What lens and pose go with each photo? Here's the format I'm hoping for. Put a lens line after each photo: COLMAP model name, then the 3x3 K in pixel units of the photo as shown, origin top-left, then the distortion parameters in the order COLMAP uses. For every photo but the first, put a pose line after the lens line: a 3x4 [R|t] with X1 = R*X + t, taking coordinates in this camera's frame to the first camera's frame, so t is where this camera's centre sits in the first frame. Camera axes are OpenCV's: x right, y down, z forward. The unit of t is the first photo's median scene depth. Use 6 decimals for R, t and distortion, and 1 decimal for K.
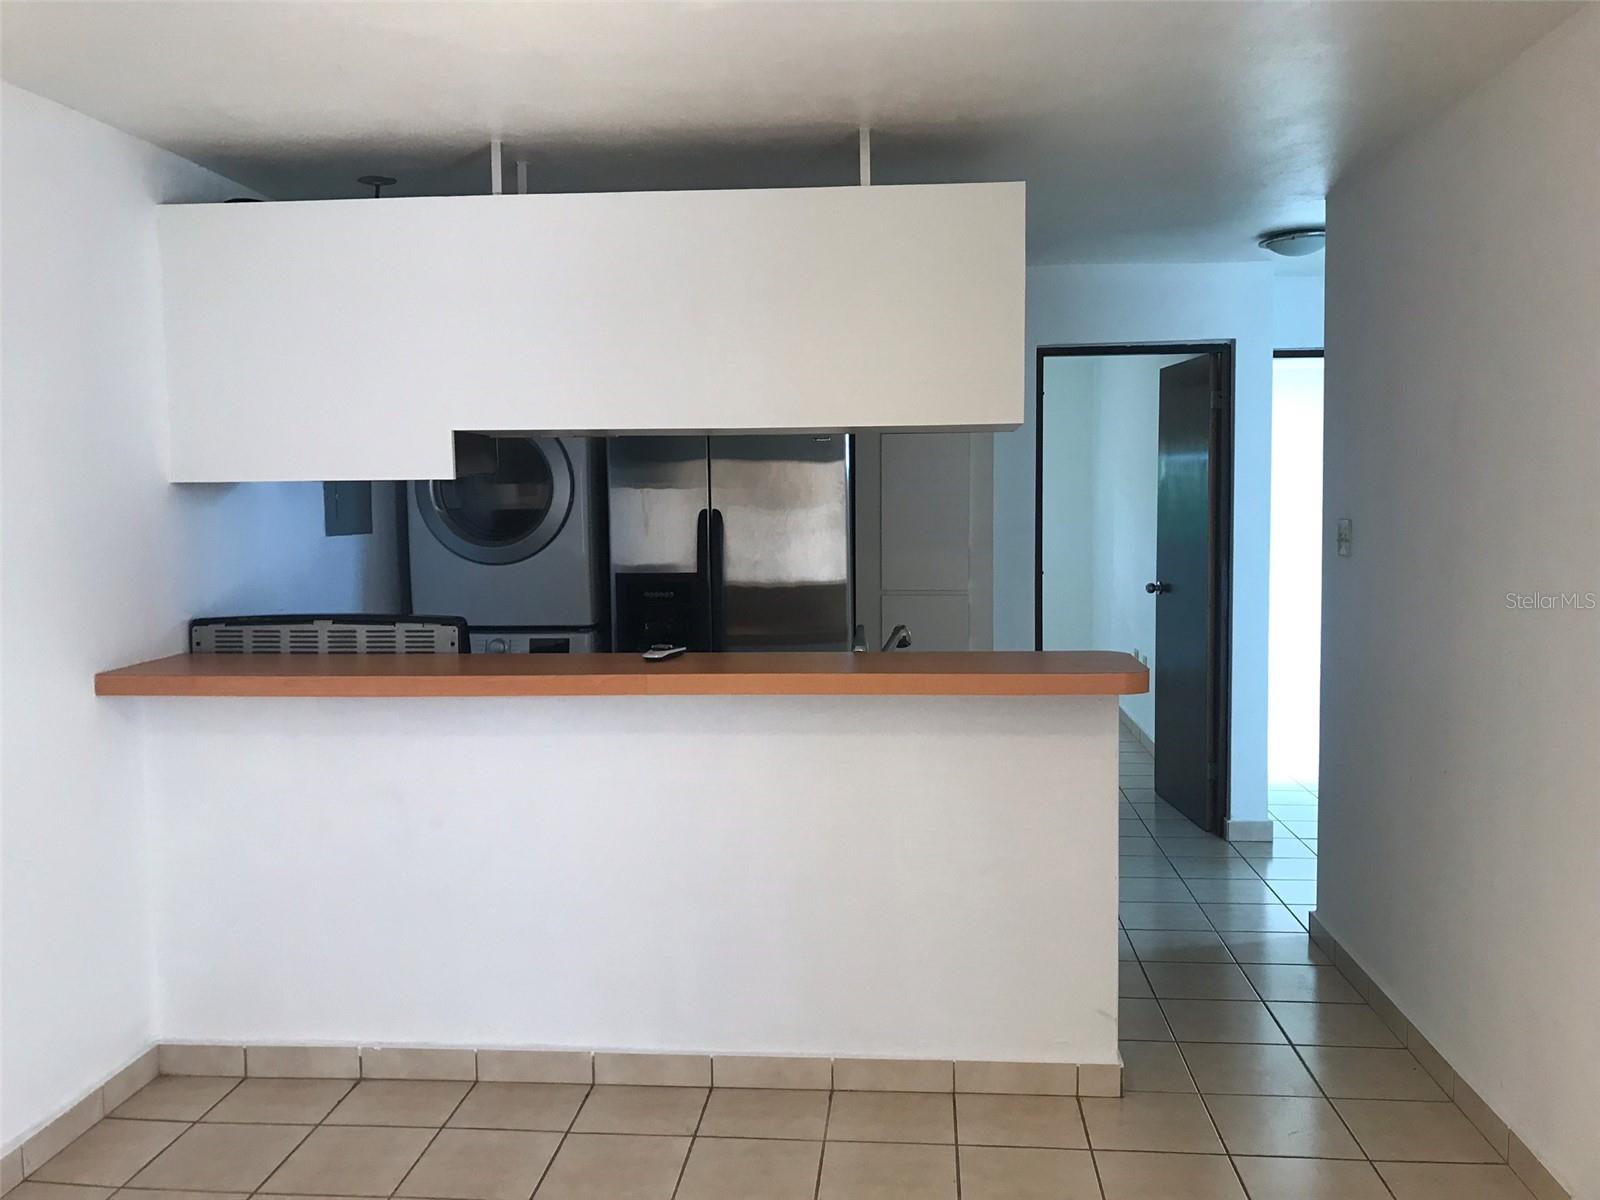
lens RADIAL K [[1307.2, 0, 799.5], [0, 1307.2, 591.6], [0, 0, 1]] dist [0.008314, -0.008546]
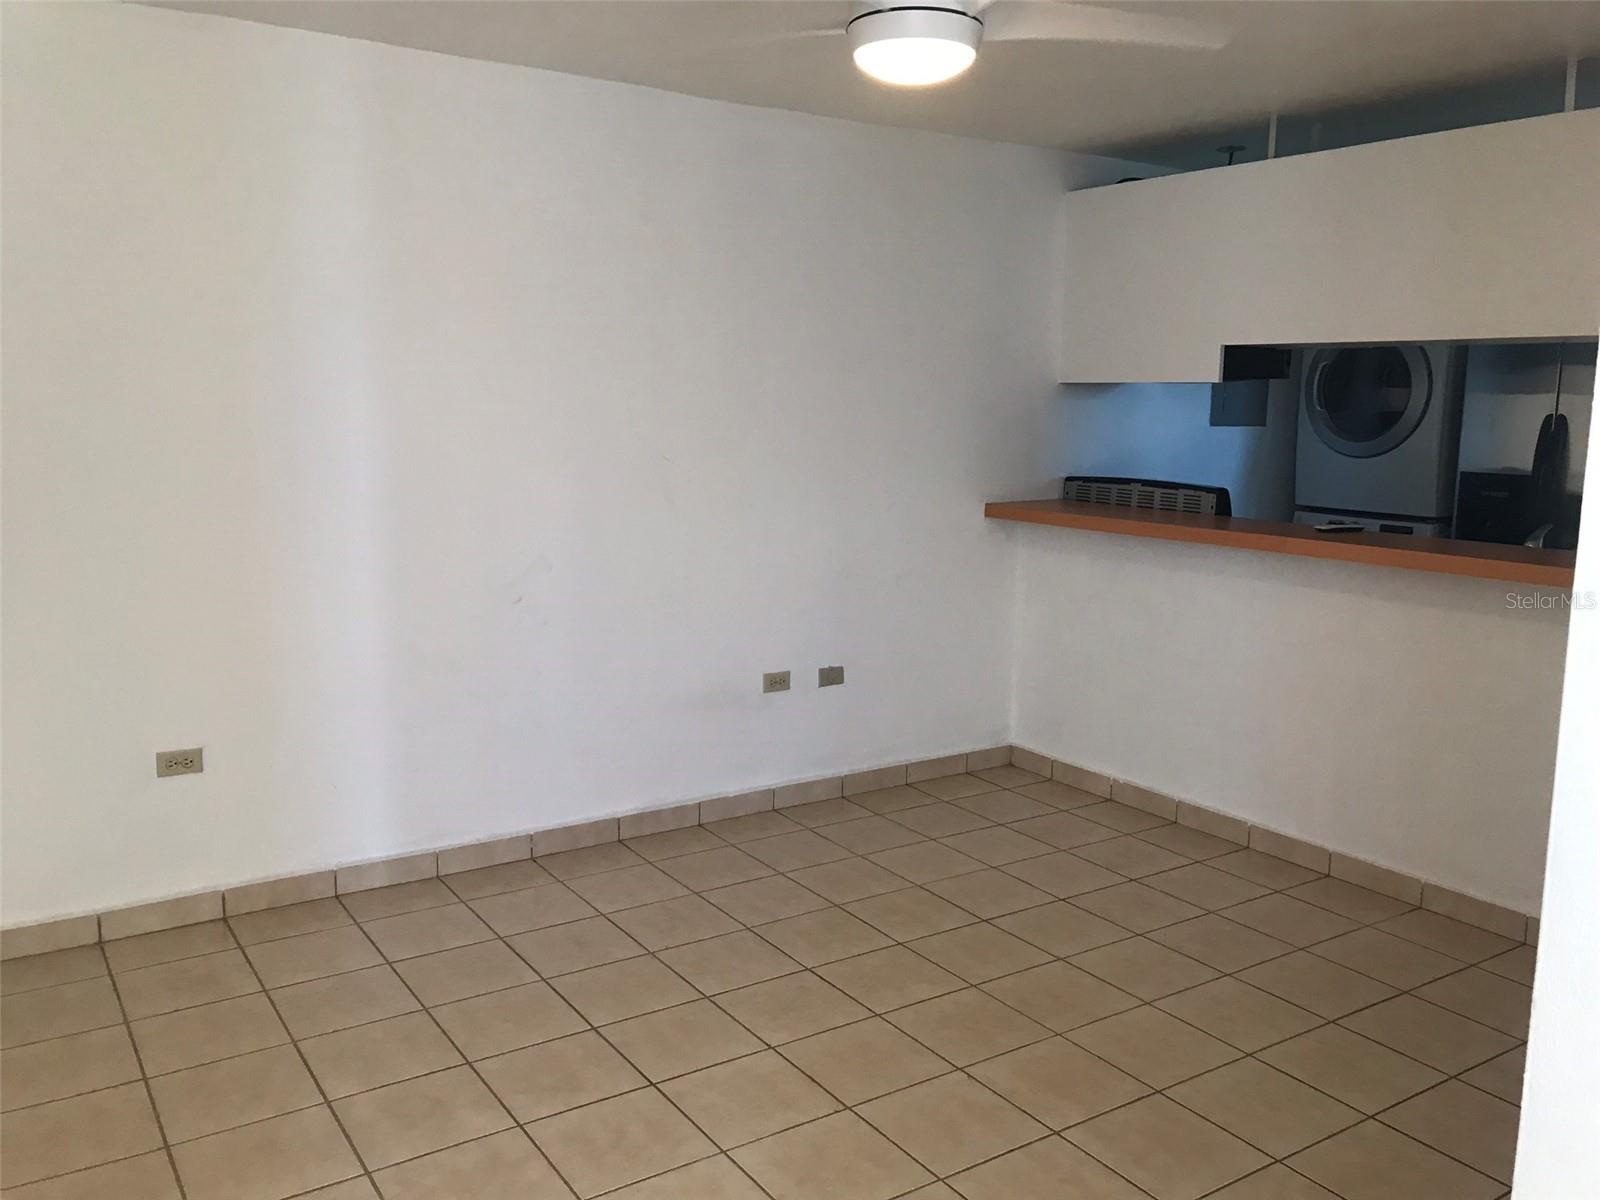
lens RADIAL K [[1307.2, 0, 794.5], [0, 1307.2, 610.5], [0, 0, 1]] dist [0.008314, -0.008546]
pose [[0.618476, 0.147213, -0.771891, 0.509923], [-0.077654, 0.988937, 0.126387, 0.008253], [0.781958, -0.018227, 0.623065, -0.165234]]
